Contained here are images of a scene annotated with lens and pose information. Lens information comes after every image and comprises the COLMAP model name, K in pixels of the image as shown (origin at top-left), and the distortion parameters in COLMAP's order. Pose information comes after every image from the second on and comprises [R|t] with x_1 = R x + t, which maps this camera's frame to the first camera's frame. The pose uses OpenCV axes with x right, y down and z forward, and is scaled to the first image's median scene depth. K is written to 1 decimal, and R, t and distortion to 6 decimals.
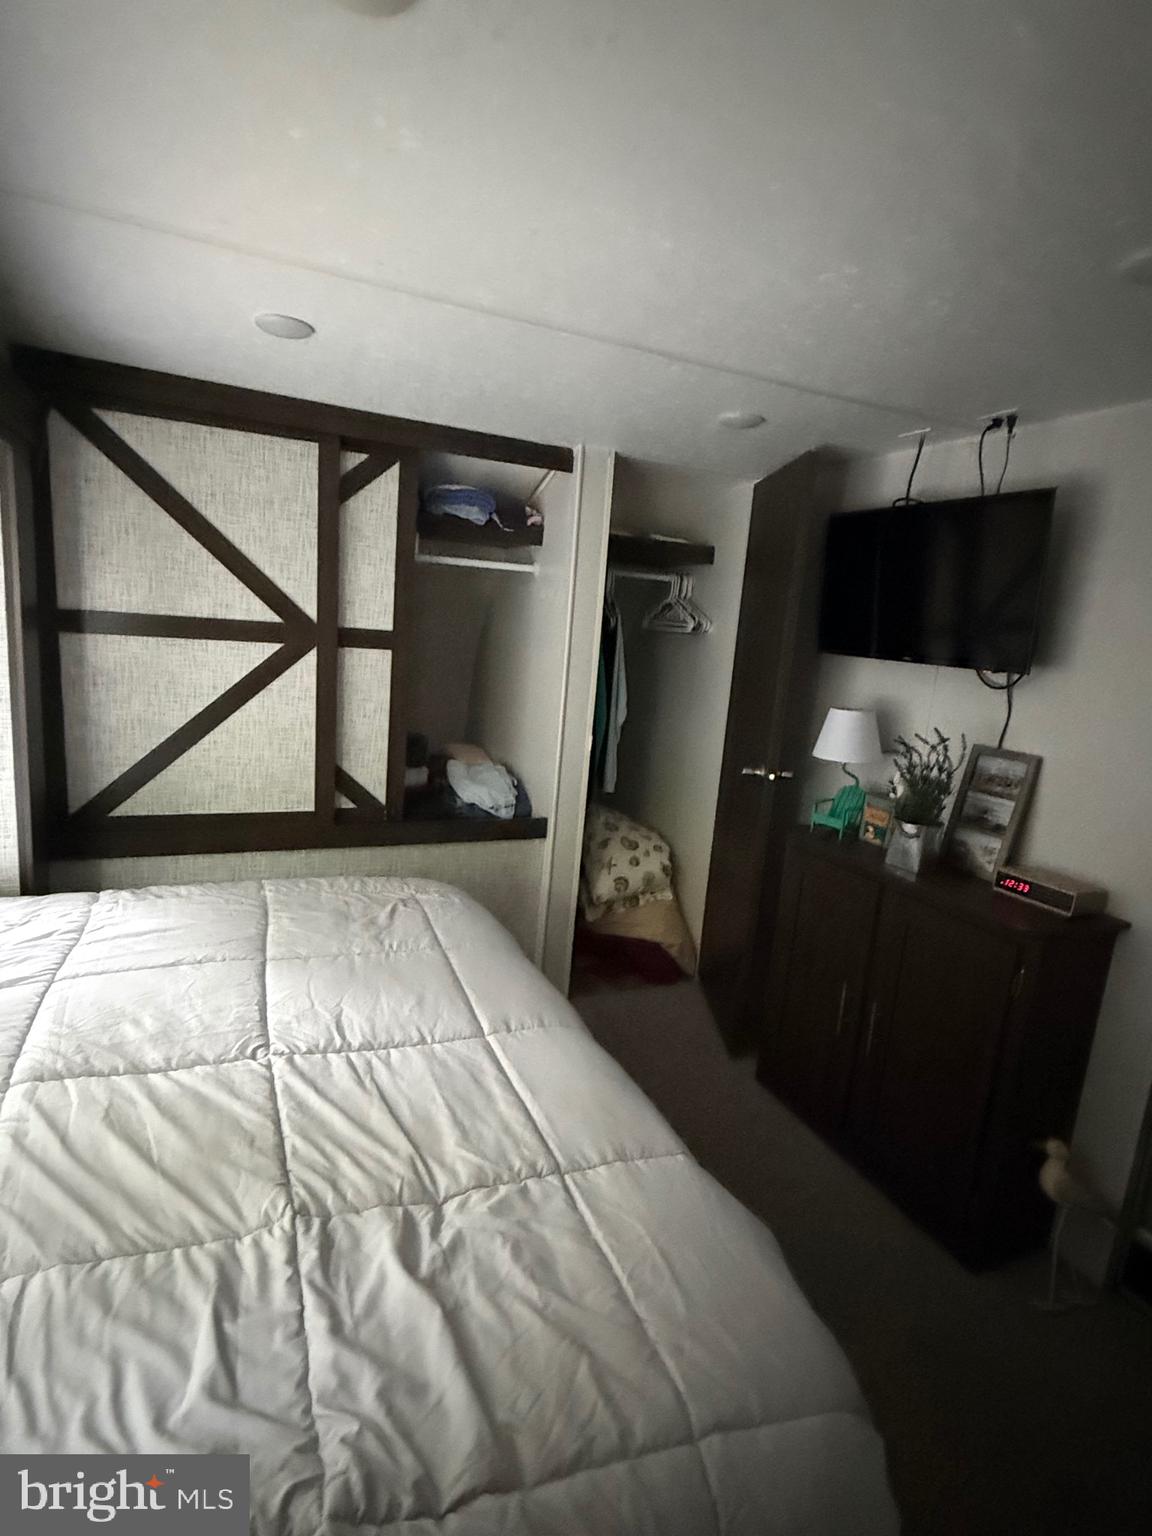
lens RADIAL K [[773.4, 0, 574.5], [0, 773.4, 766.6], [0, 0, 1]] dist [-0.001212, 0.000792]
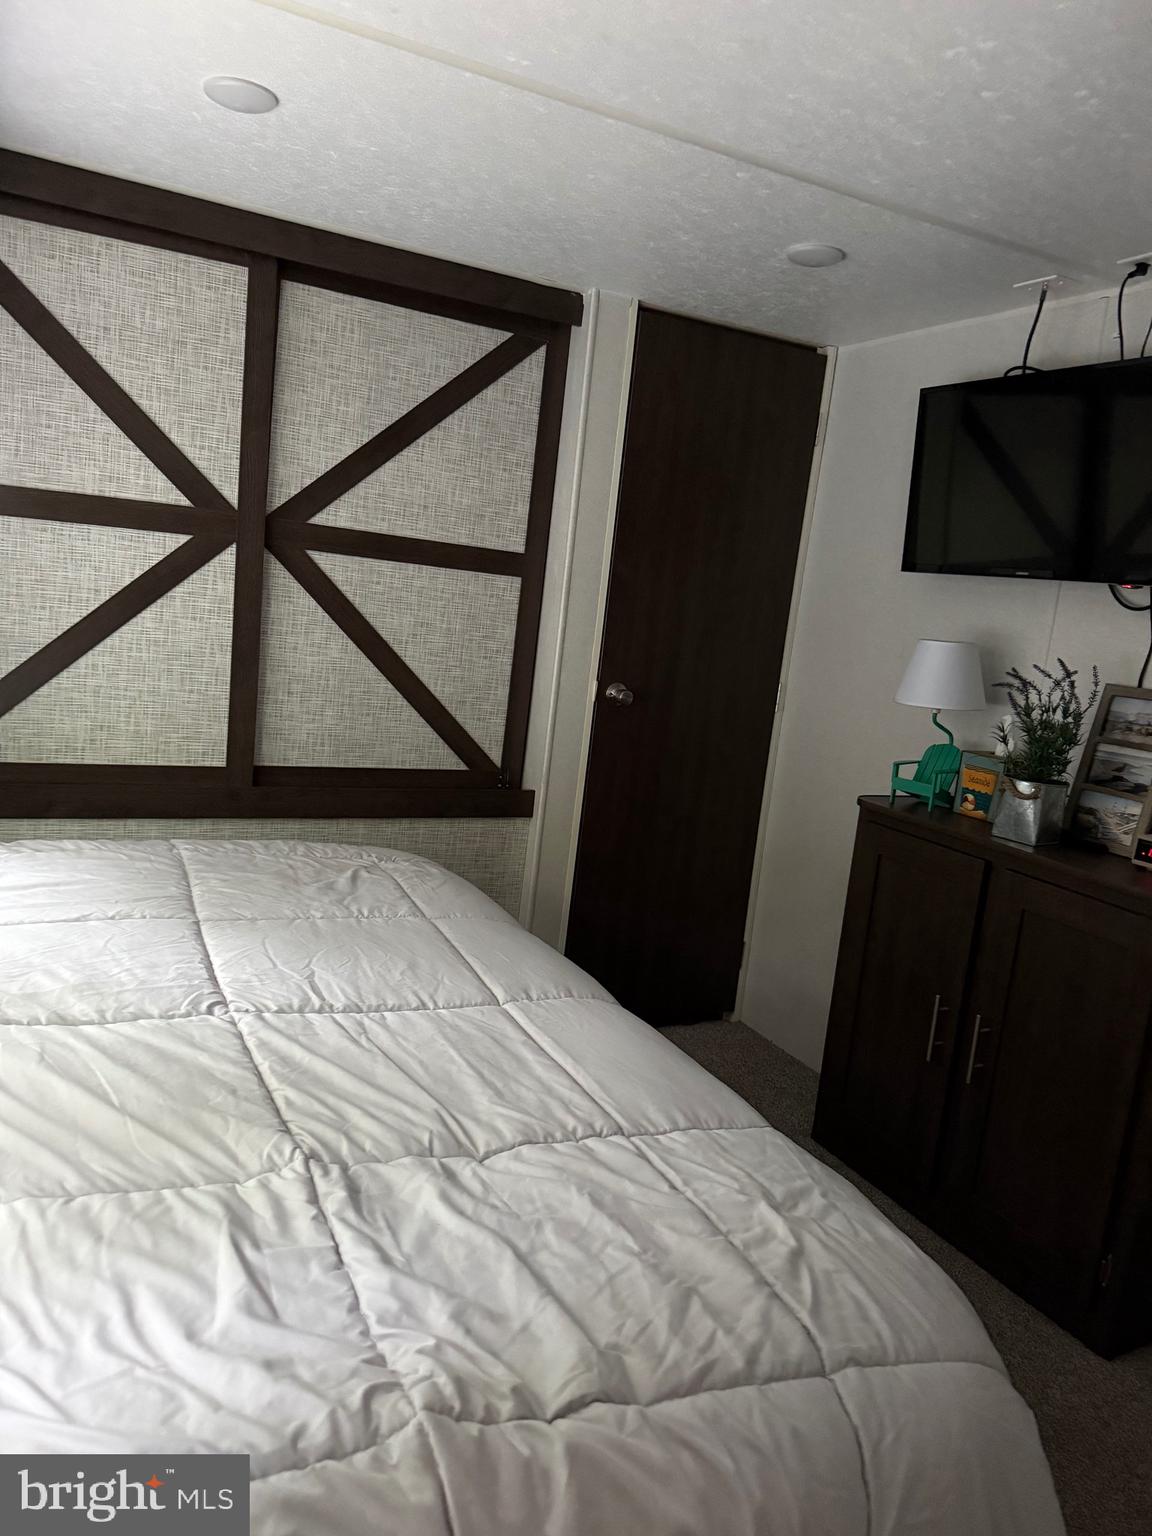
lens RADIAL K [[1090.2, 0, 569.2], [0, 1090.2, 766.7], [0, 0, 1]] dist [0.028330, -0.045890]
pose [[0.998713, 0.020390, 0.046435, -0.084587], [-0.019422, 0.999586, -0.021211, 0.107771], [-0.046849, 0.020282, 0.998696, -0.080267]]
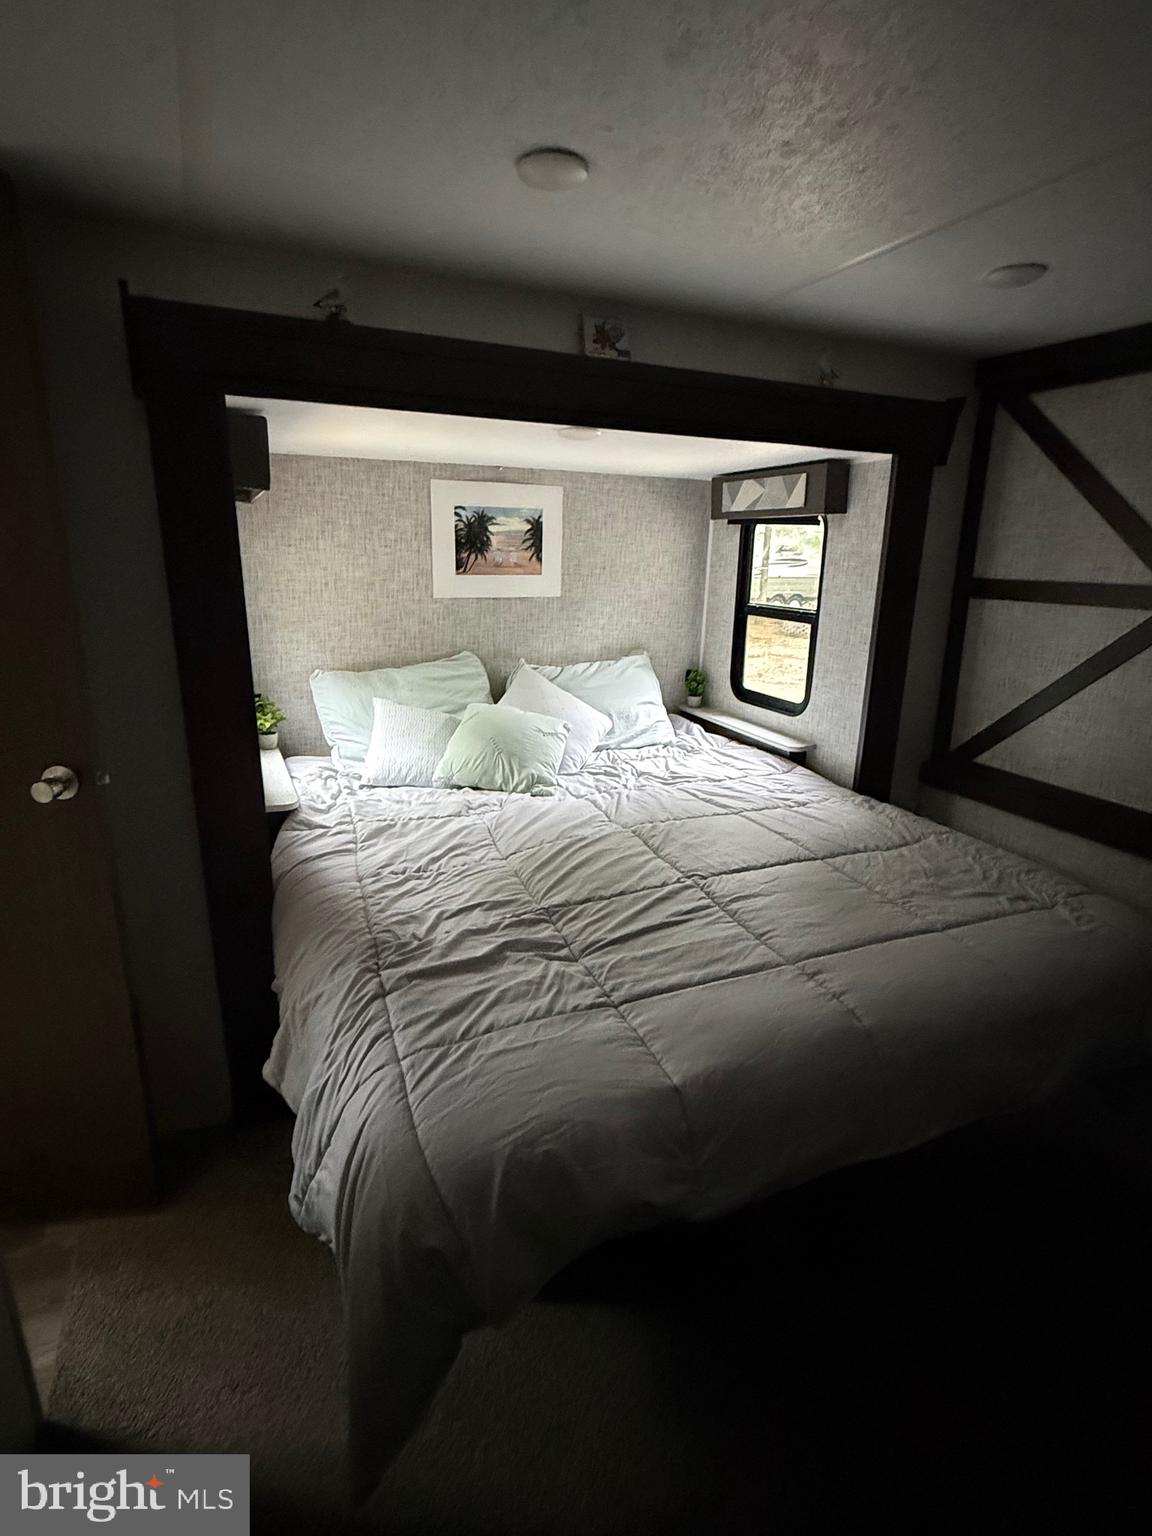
lens RADIAL K [[773.4, 0, 577.8], [0, 773.4, 766.3], [0, 0, 1]] dist [-0.001212, 0.000792]
pose [[0.000211, 0.196889, -0.980426, 0.701210], [-0.199875, 0.960650, 0.192875, -0.042204], [0.979821, 0.195922, 0.039556, 0.519761]]
